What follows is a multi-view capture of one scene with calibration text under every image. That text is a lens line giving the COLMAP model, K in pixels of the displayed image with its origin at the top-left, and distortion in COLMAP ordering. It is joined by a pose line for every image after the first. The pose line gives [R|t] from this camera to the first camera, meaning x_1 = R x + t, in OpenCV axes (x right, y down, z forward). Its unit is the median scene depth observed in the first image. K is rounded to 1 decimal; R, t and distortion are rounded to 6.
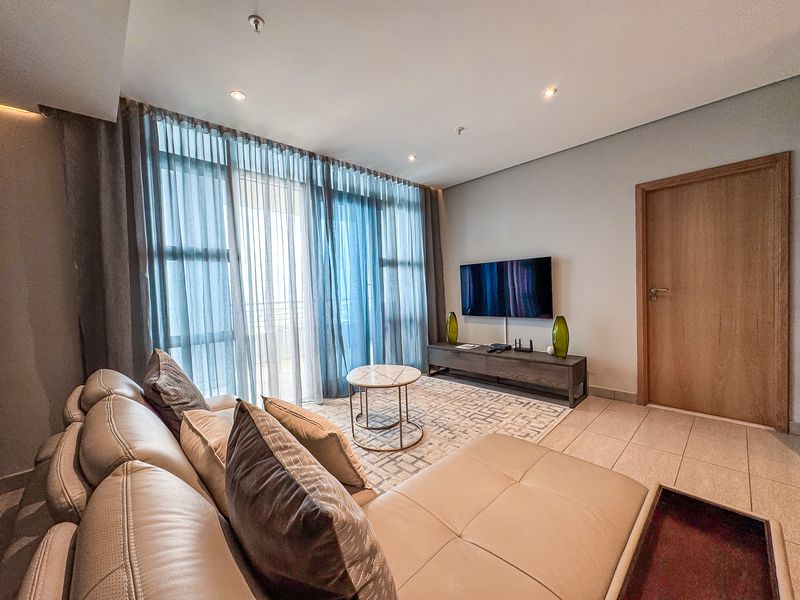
lens RADIAL K [[318.4, 0, 397.3], [0, 318.4, 304.2], [0, 0, 1]] dist [-0.001787, 0.000471]
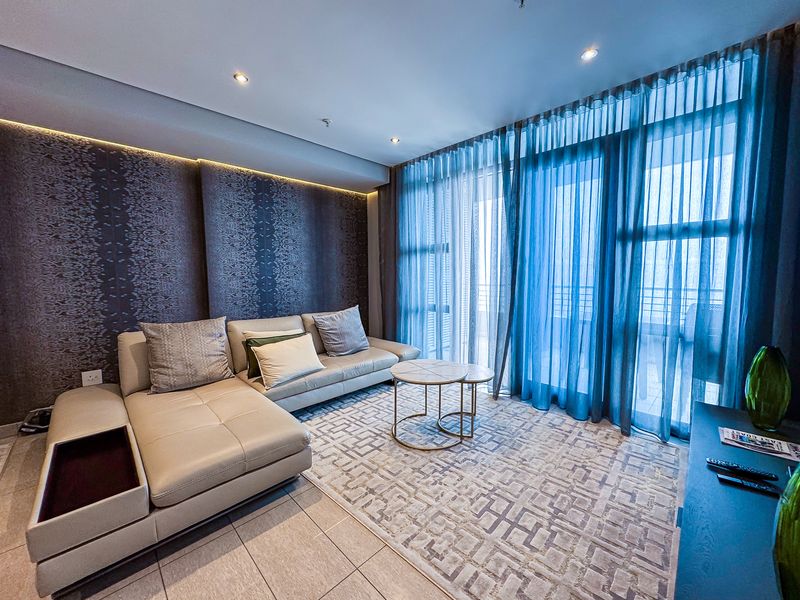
lens RADIAL K [[318.4, 0, 398.8], [0, 318.4, 299.3], [0, 0, 1]] dist [-0.001787, 0.000471]
pose [[0.026778, 0.112034, -0.993344, 0.825784], [-0.042737, 0.992920, 0.110834, -0.082907], [0.998727, 0.039484, 0.031377, 0.816703]]
